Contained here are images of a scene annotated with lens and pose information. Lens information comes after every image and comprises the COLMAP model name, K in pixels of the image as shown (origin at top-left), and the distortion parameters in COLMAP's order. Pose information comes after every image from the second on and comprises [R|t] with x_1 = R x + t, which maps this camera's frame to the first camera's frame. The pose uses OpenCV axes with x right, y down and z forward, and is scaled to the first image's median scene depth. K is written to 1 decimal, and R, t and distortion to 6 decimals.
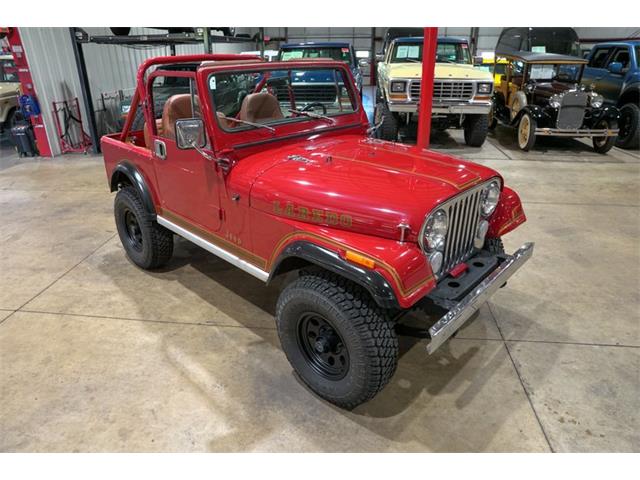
lens RADIAL K [[438.2, 0, 322.3], [0, 438.2, 240.3], [0, 0, 1]] dist [-0.140414, 0.109390]
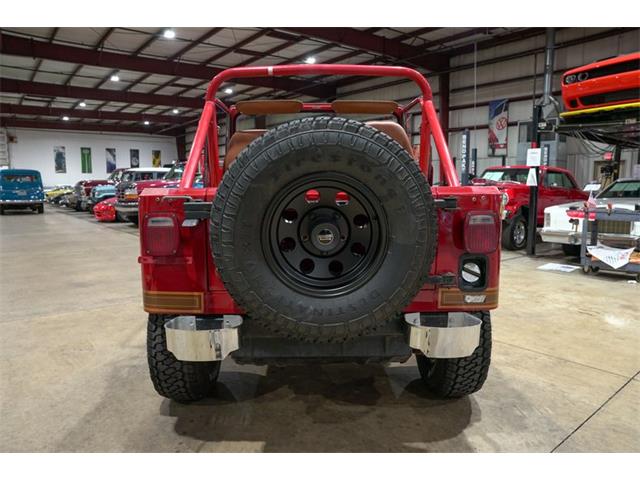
lens RADIAL K [[438.2, 0, 322.2], [0, 438.2, 237.8], [0, 0, 1]] dist [-0.140414, 0.109390]
pose [[-0.704964, -0.078276, 0.704910, -0.888726], [0.294700, 0.871702, 0.391520, -0.533458], [-0.645118, 0.483745, -0.591450, 1.759743]]
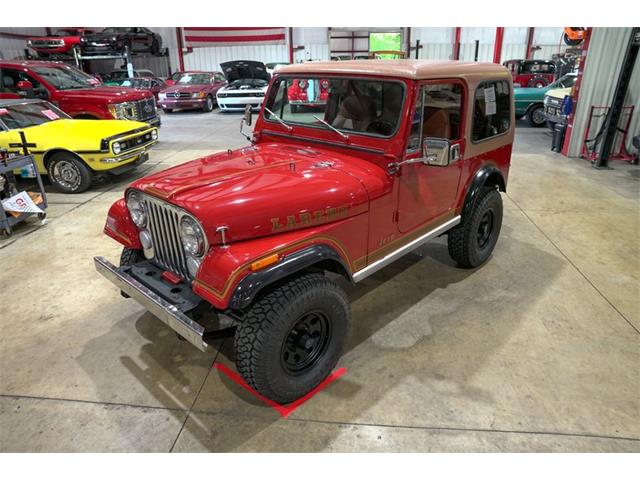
lens RADIAL K [[438.2, 0, 322.5], [0, 438.2, 239.2], [0, 0, 1]] dist [-0.140414, 0.109390]
pose [[0.002038, 0.397878, -0.917436, 0.990489], [-0.400487, 0.840975, 0.363829, -0.424856], [0.916300, 0.366679, 0.161059, 0.920894]]
